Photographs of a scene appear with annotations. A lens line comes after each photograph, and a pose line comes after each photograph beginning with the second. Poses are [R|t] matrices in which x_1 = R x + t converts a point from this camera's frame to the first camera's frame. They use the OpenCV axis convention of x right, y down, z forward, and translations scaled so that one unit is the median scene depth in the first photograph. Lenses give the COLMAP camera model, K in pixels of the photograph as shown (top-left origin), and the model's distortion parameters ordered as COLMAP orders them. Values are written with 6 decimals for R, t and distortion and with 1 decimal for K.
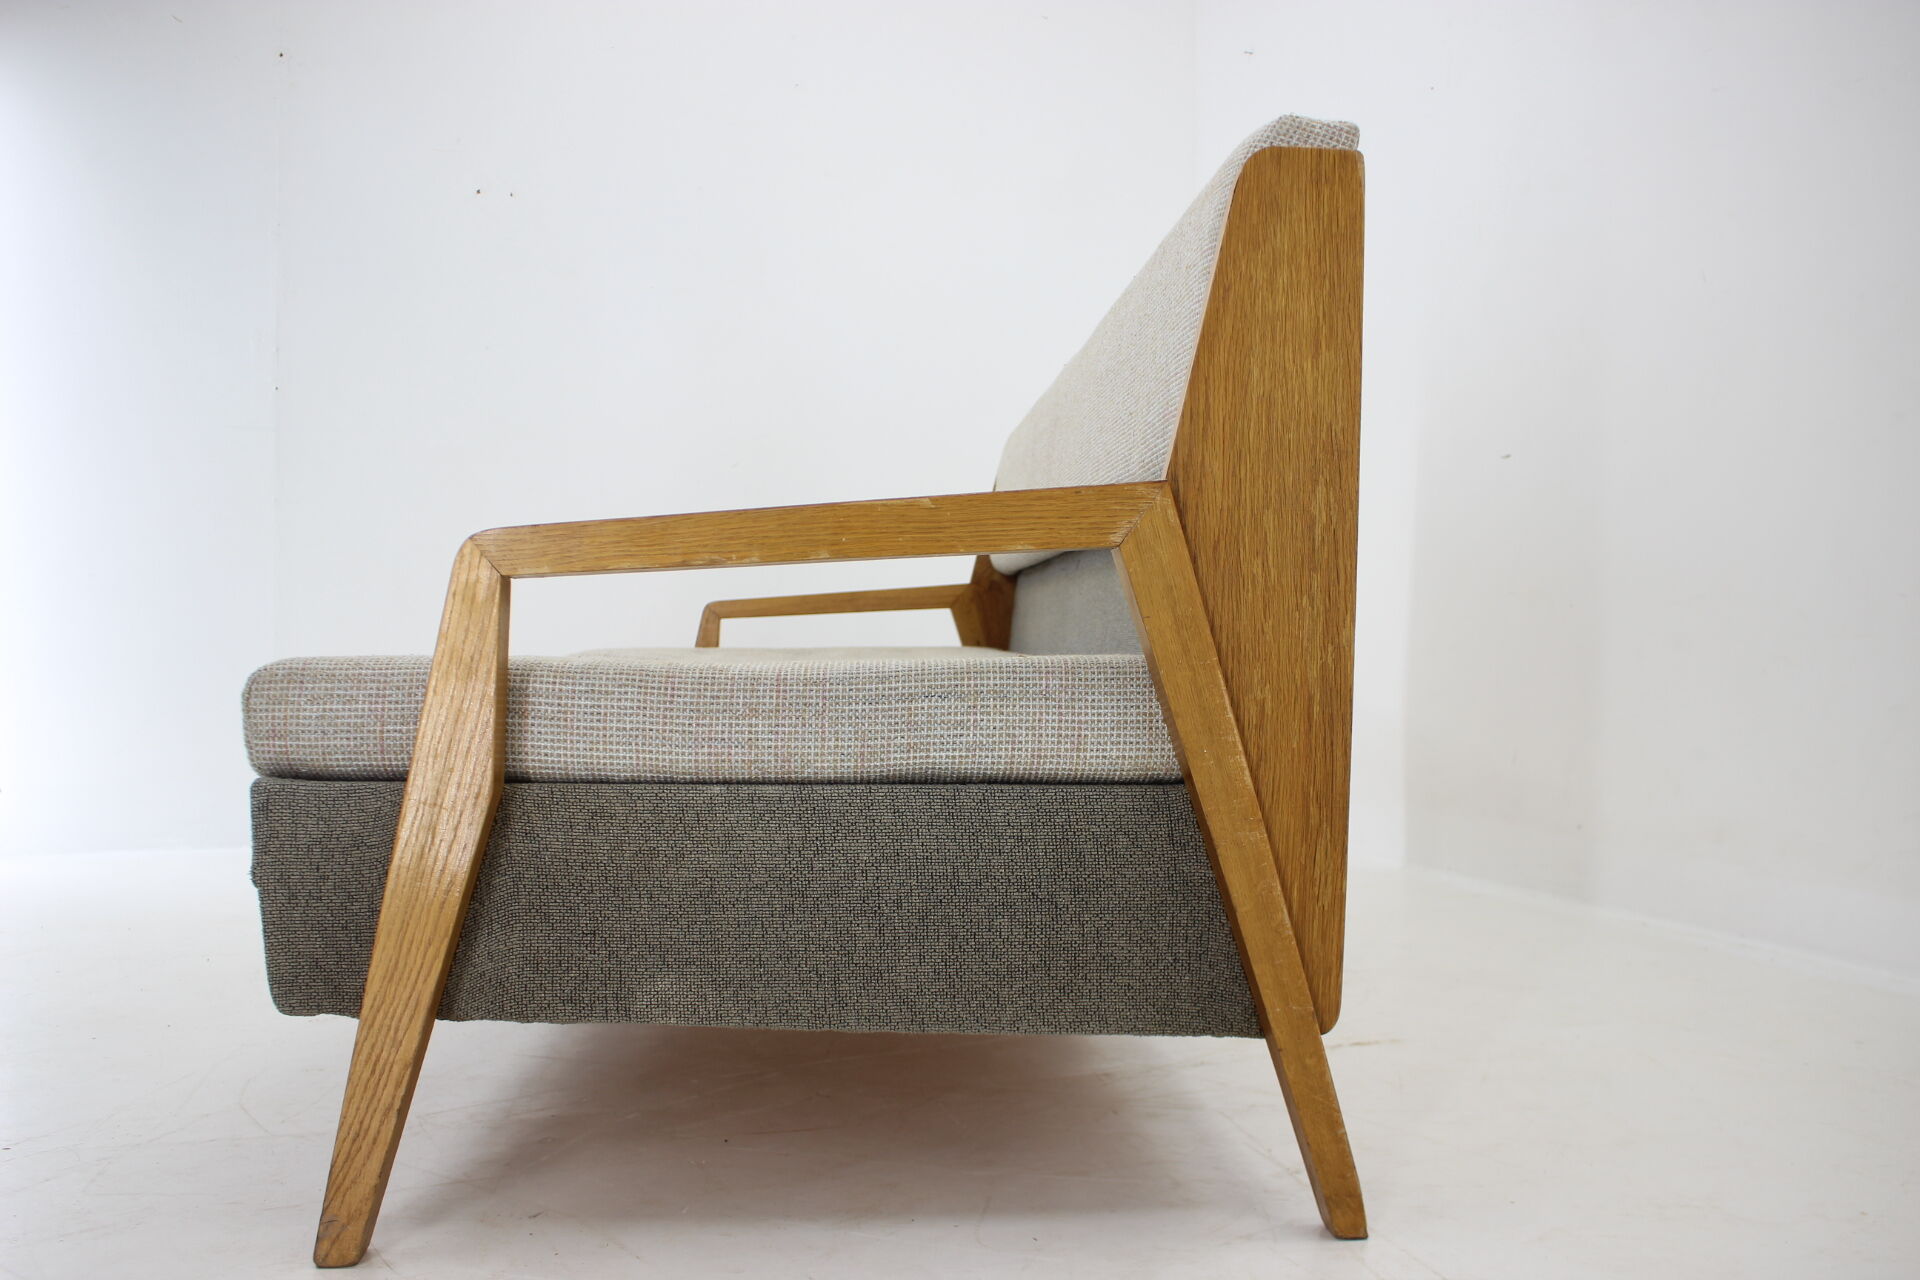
lens RADIAL K [[1724.1, 0, 958.5], [0, 1724.1, 638.6], [0, 0, 1]] dist [-0.124768, 0.007992]
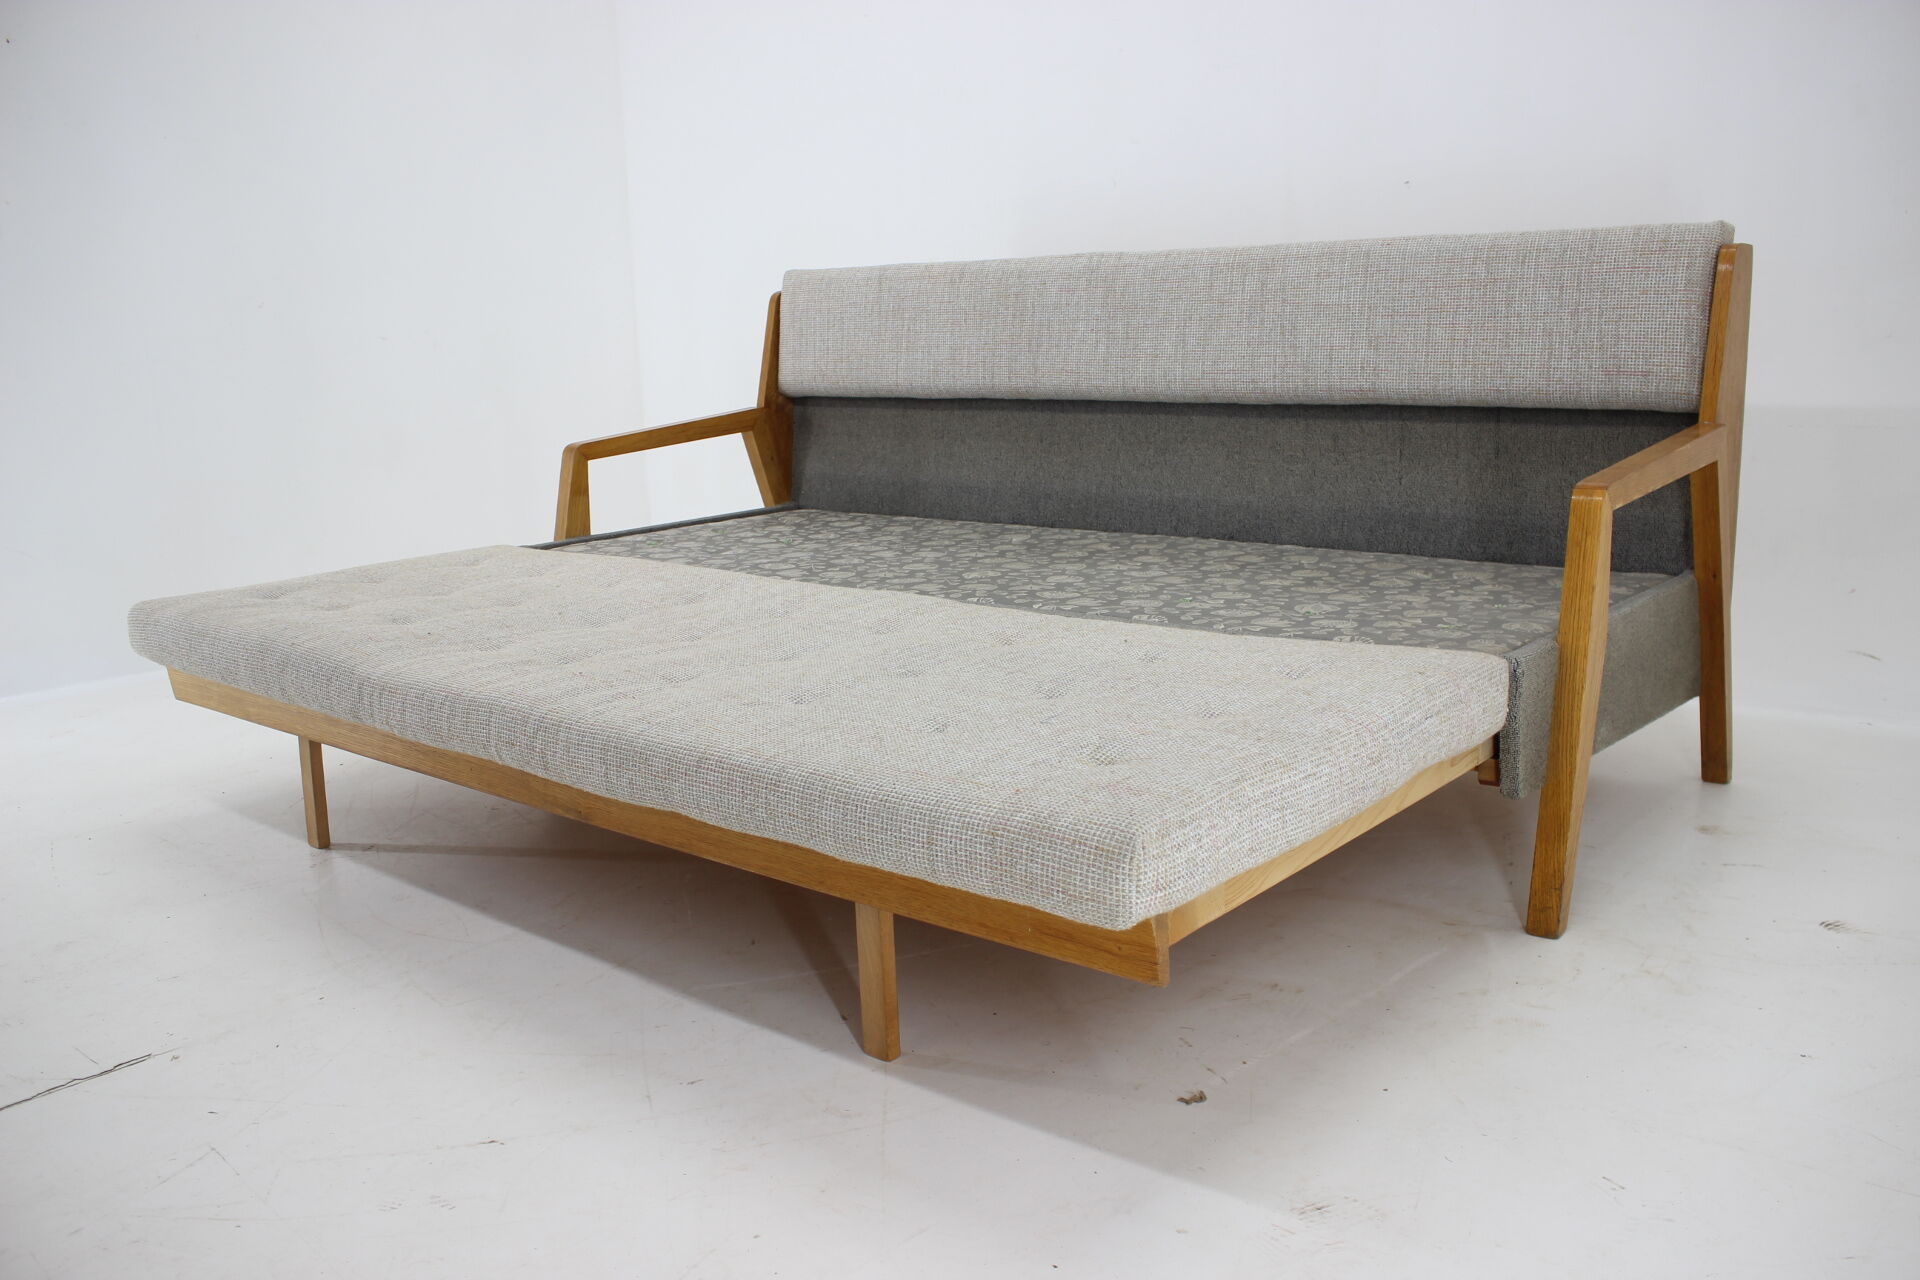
lens RADIAL K [[1600.3, 0, 972.4], [0, 1600.3, 674.5], [0, 0, 1]] dist [-0.131830, 0.052700]
pose [[0.698758, -0.184774, 0.691083, -1.726431], [0.035289, 0.973793, 0.224682, -0.240197], [-0.714487, -0.132611, 0.686966, 0.361913]]
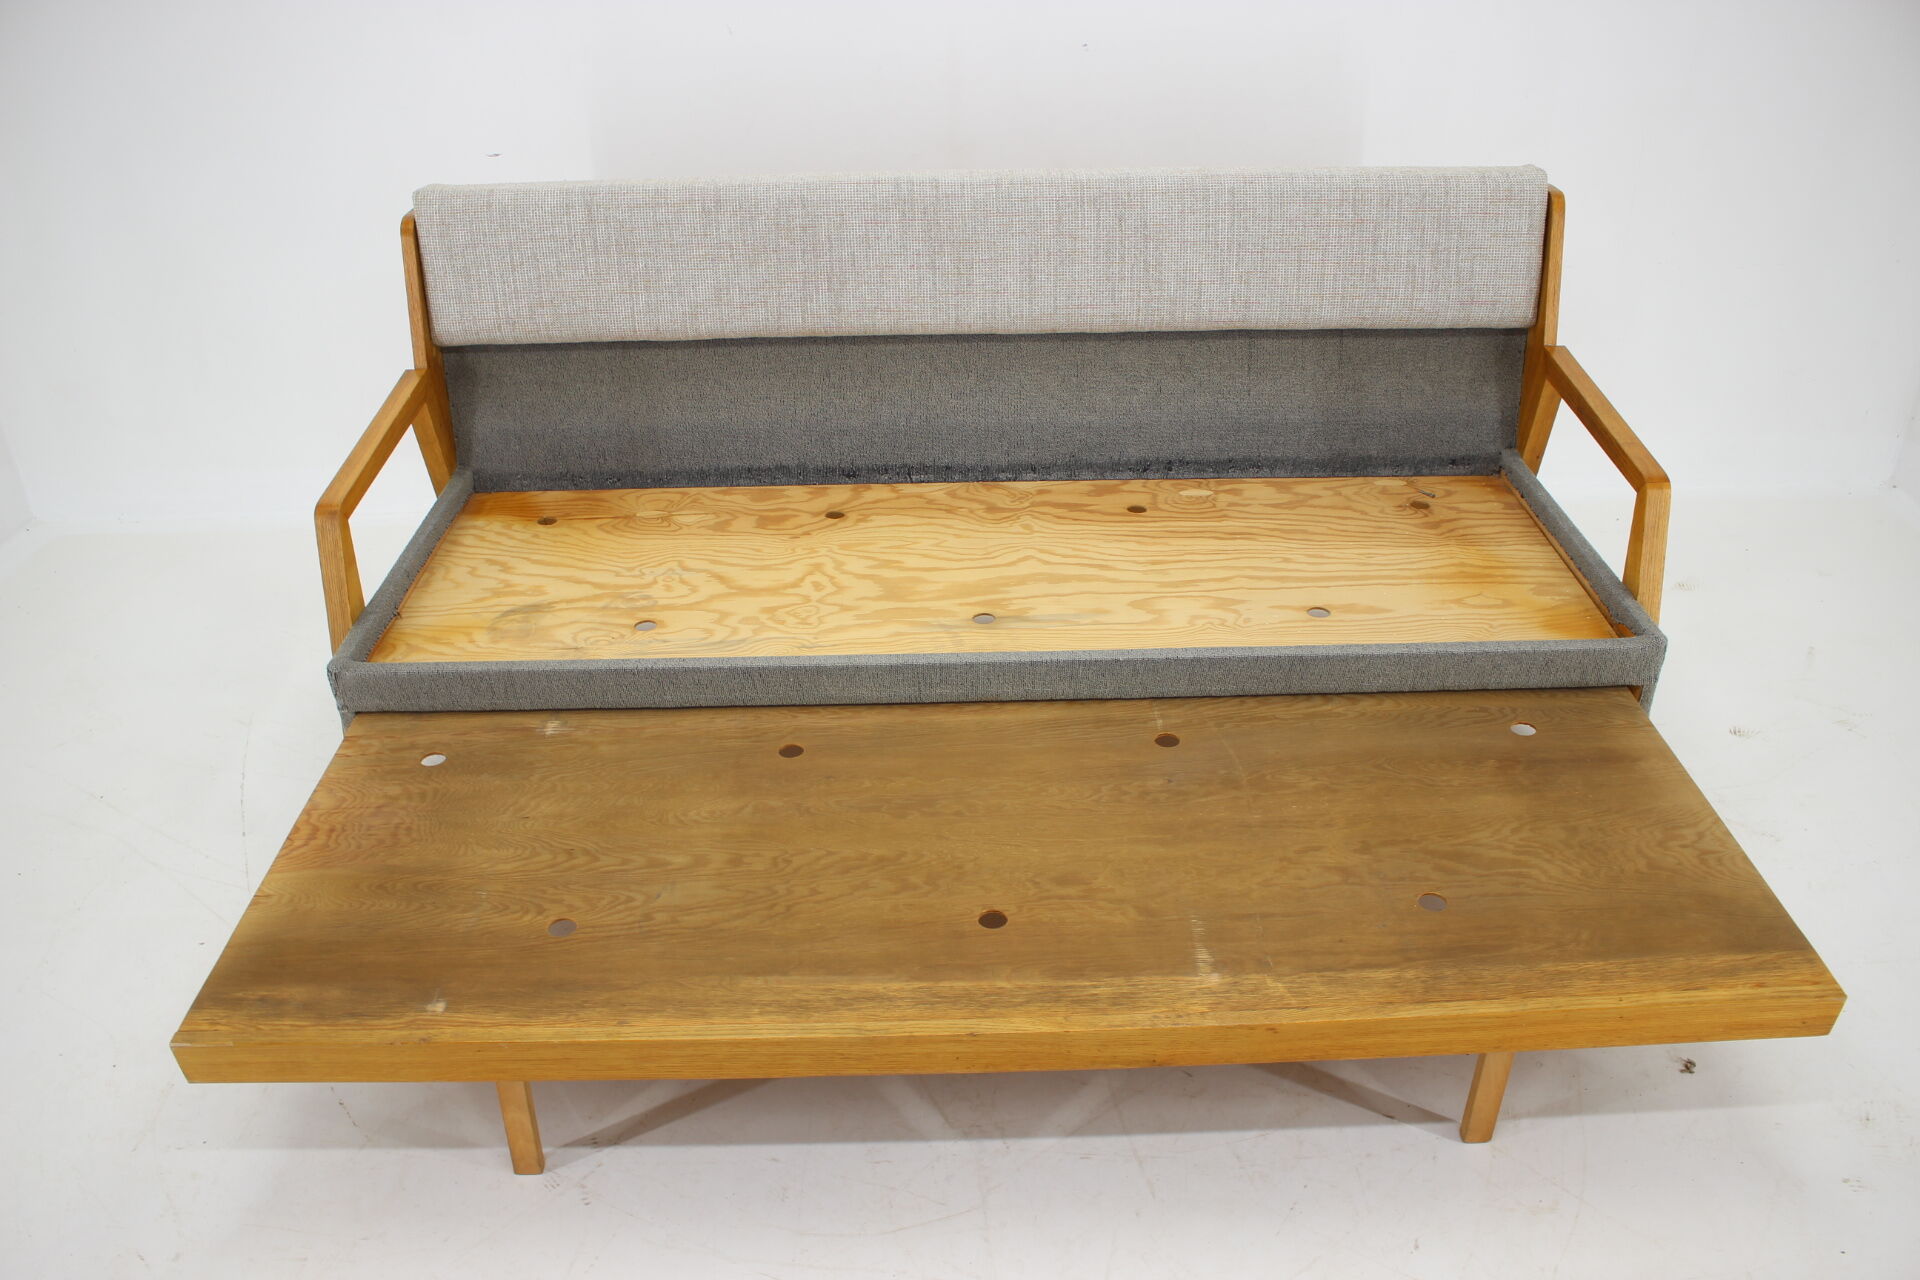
lens RADIAL K [[1600.3, 0, 953.2], [0, 1600.3, 645.9], [0, 0, 1]] dist [-0.131830, 0.052700]
pose [[0.063912, -0.497012, 0.865387, -2.038473], [0.017352, 0.867582, 0.496991, -0.832402], [-0.997805, -0.016747, 0.064073, 1.704076]]
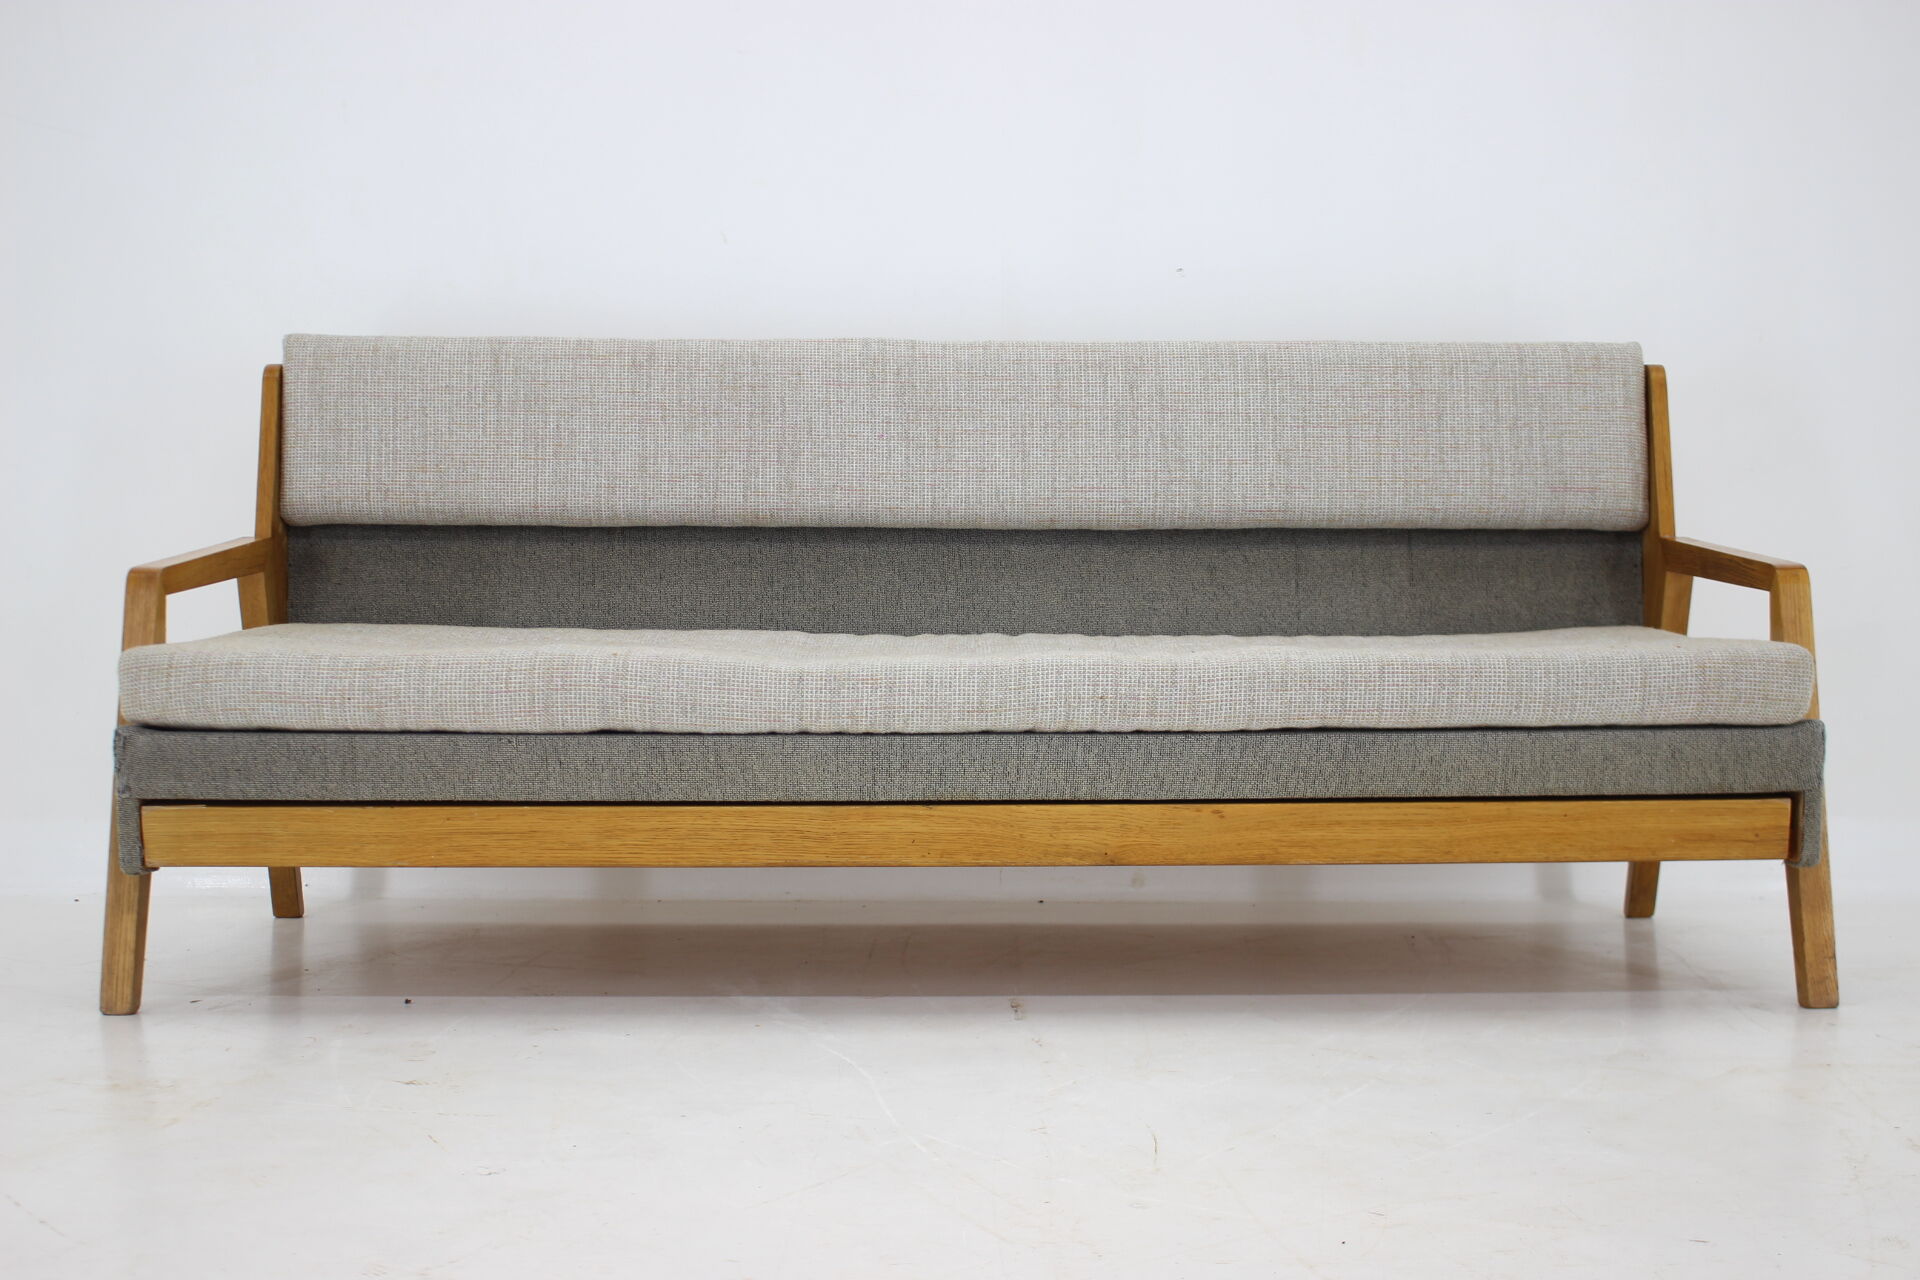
lens RADIAL K [[2438.8, 0, 972.1], [0, 2438.8, 637.5], [0, 0, 1]] dist [-0.074556, 0.000000]
pose [[0.055102, -0.044648, 0.997482, -2.661701], [-0.005717, 0.998969, 0.045030, -0.098412], [-0.998464, -0.008183, 0.054790, 1.651794]]
